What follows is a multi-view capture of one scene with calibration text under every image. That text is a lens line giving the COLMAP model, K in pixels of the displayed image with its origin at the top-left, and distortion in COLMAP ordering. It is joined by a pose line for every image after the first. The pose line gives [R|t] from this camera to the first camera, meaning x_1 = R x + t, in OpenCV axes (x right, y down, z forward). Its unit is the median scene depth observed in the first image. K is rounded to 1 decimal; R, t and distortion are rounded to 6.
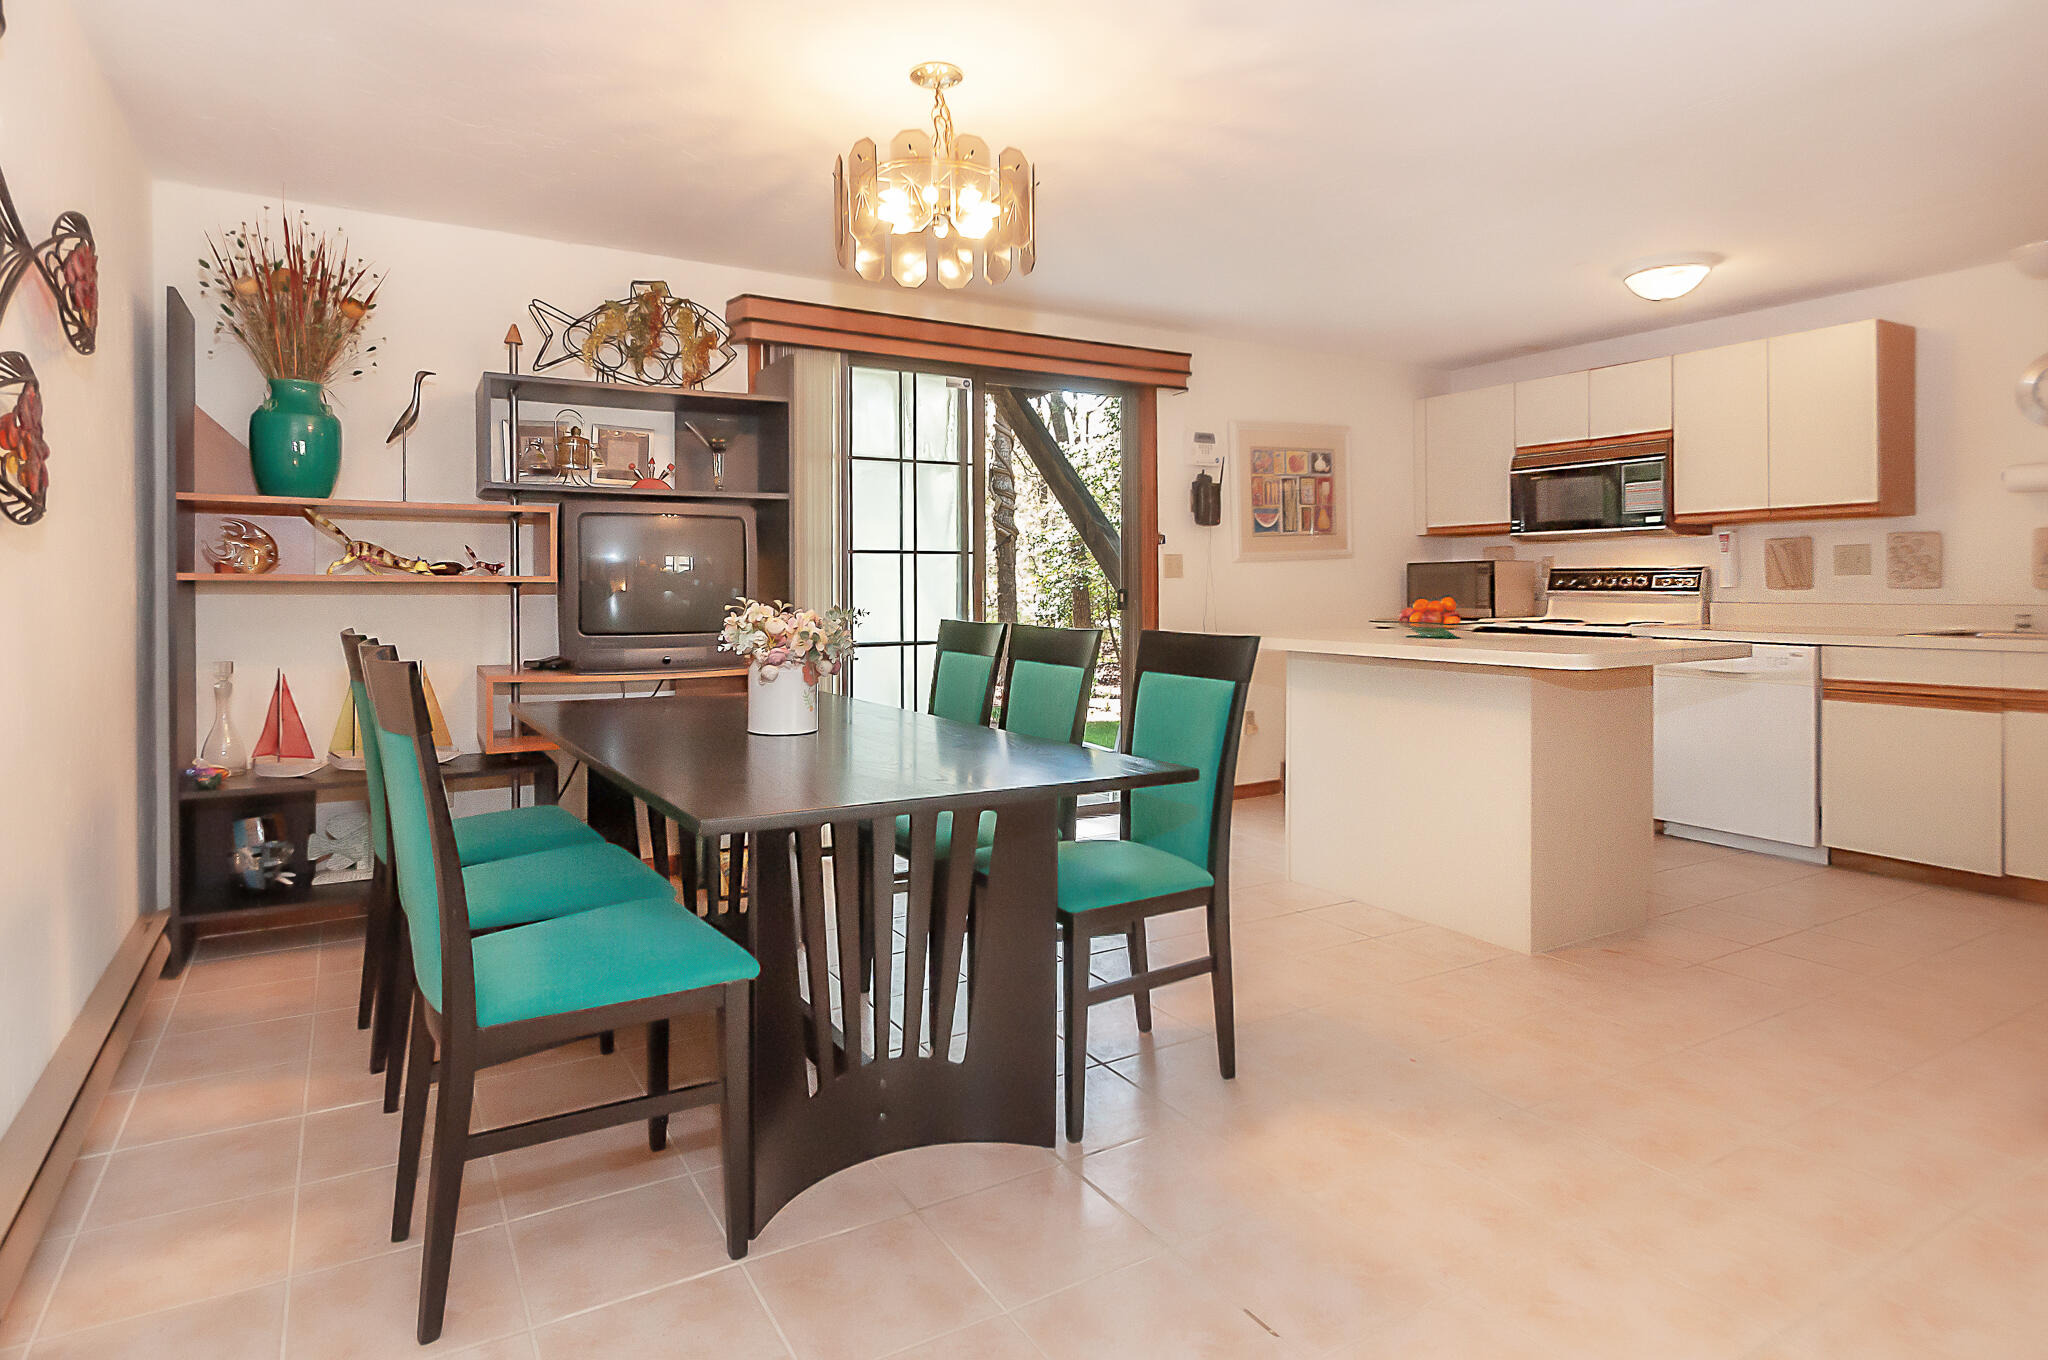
lens RADIAL K [[1119.0, 0, 1015.4], [0, 1119.0, 597.8], [0, 0, 1]] dist [0.002680, -0.001968]
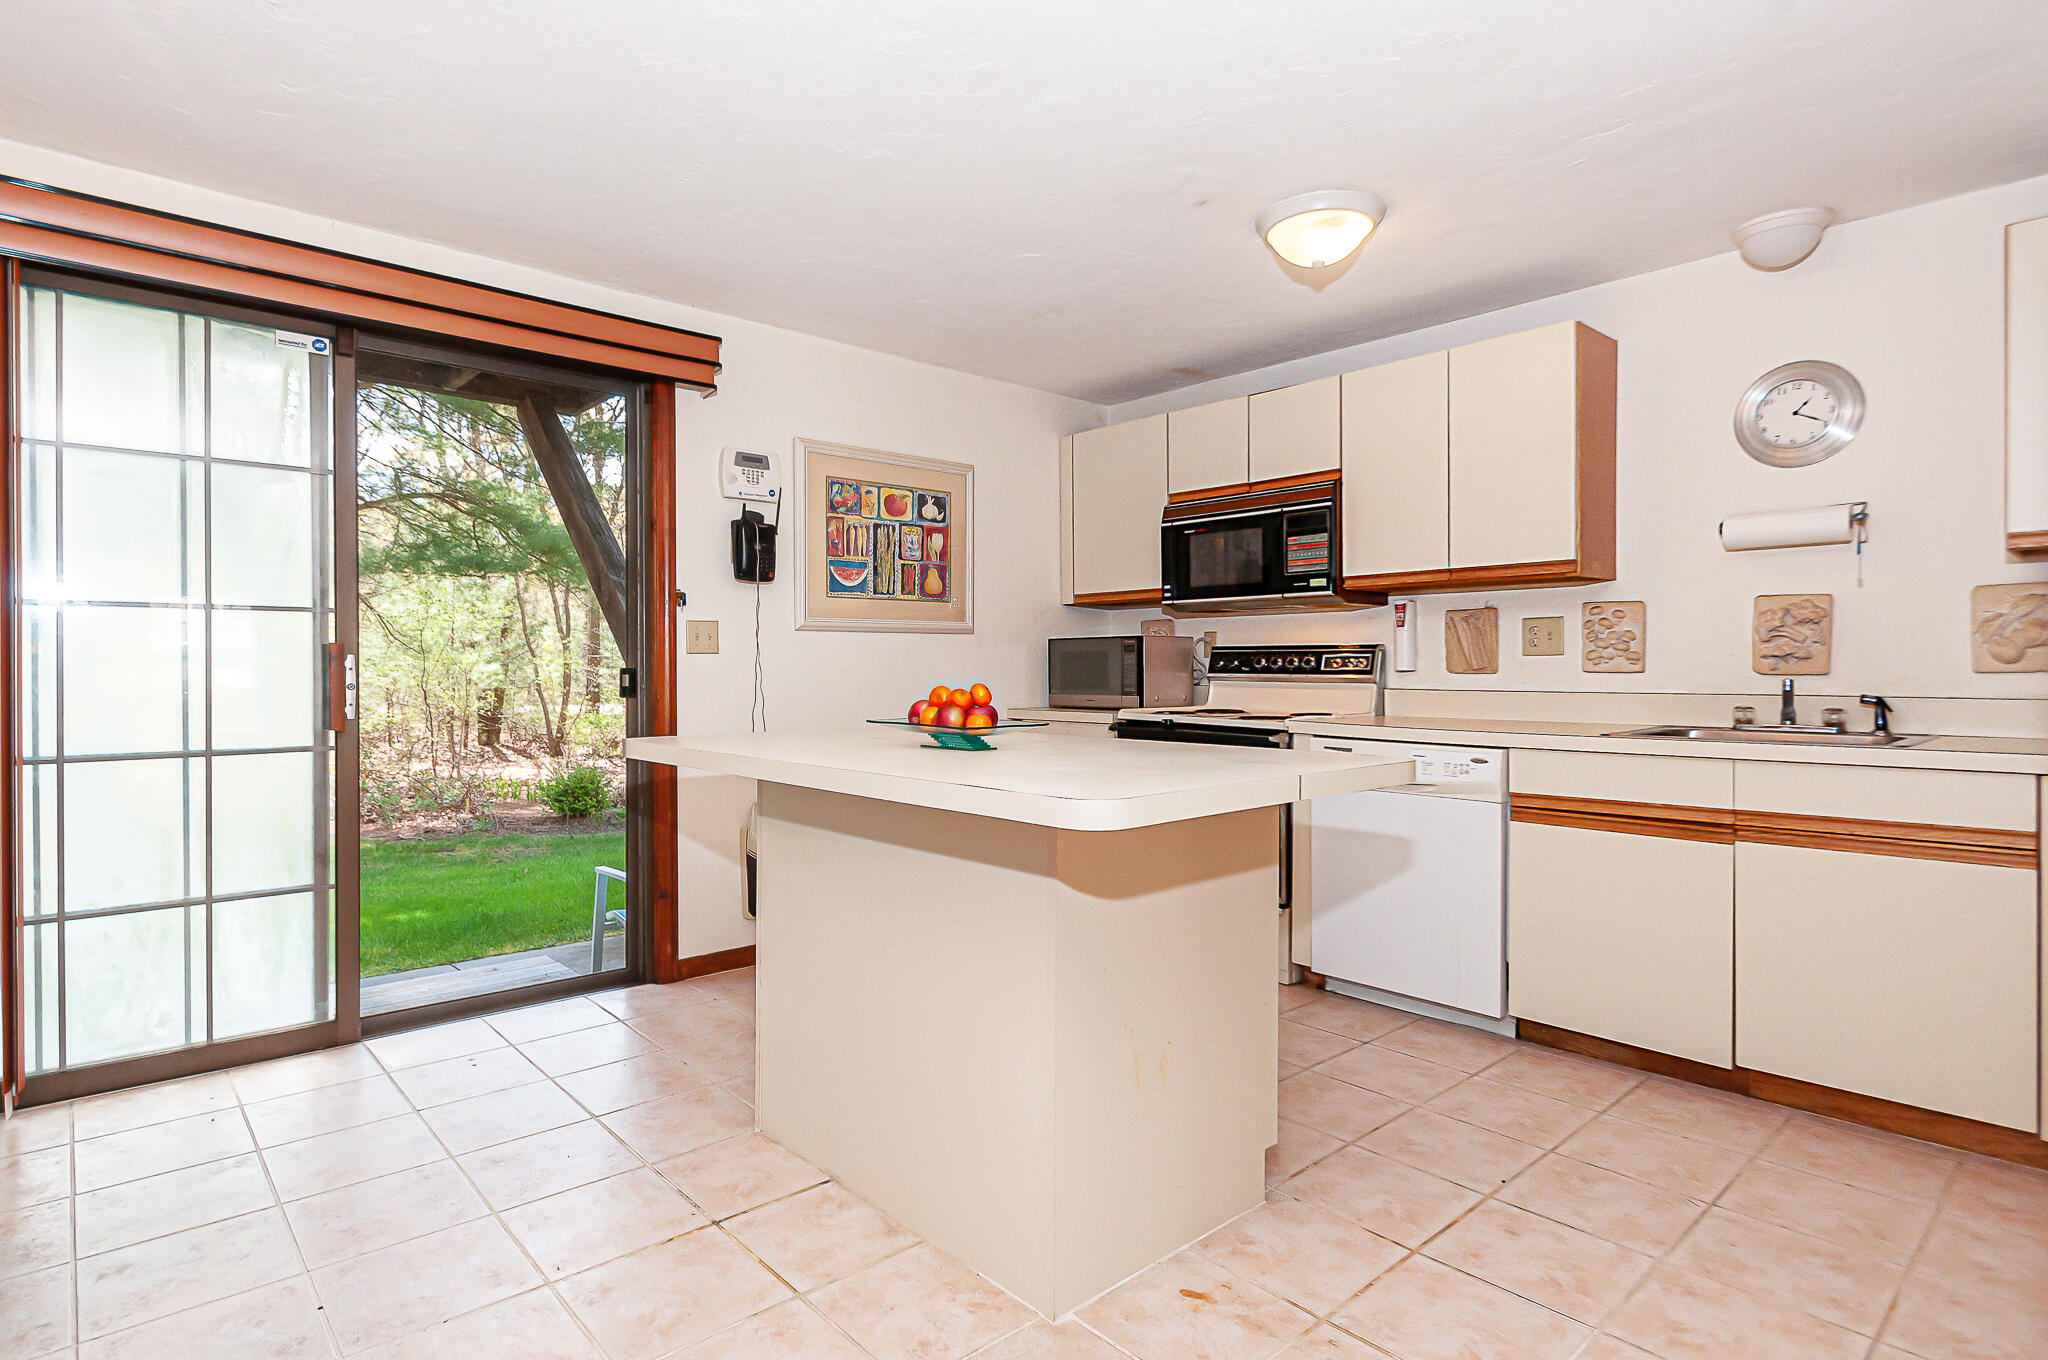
lens RADIAL K [[1054.7, 0, 1024.0], [0, 1054.7, 680.0], [0, 0, 1]] dist [-0.000049, 0.000784]
pose [[0.980661, 0.002727, 0.195693, 0.214972], [-0.002845, 0.999996, 0.000321, -0.001559], [-0.195692, -0.000872, 0.980665, 0.303799]]
